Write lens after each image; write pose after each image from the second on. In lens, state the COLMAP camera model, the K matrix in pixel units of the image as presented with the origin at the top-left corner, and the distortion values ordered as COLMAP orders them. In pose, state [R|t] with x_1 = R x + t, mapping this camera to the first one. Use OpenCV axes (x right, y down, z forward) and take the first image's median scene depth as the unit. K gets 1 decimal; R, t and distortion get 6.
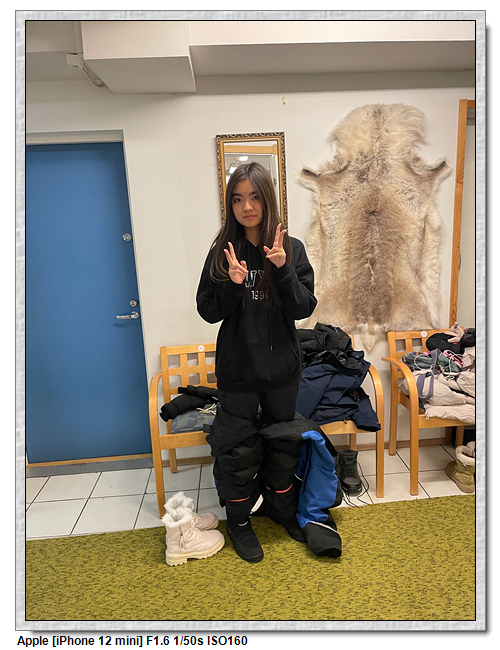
lens RADIAL K [[449.5, 0, 254.2], [0, 449.5, 312.6], [0, 0, 1]] dist [0.068210, -0.079718]
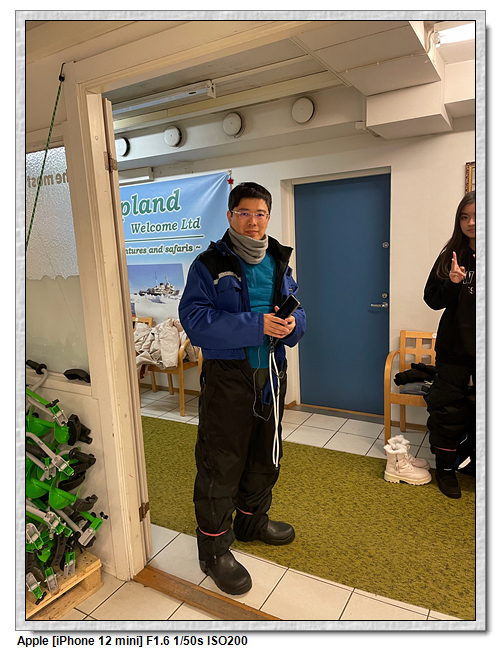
lens RADIAL K [[449.5, 0, 254.2], [0, 449.5, 312.6], [0, 0, 1]] dist [0.068210, -0.079718]
pose [[0.832855, 0.096728, -0.544974, 0.159313], [-0.106285, 0.994237, 0.014040, 0.059072], [0.543191, 0.046229, 0.838336, -0.349222]]
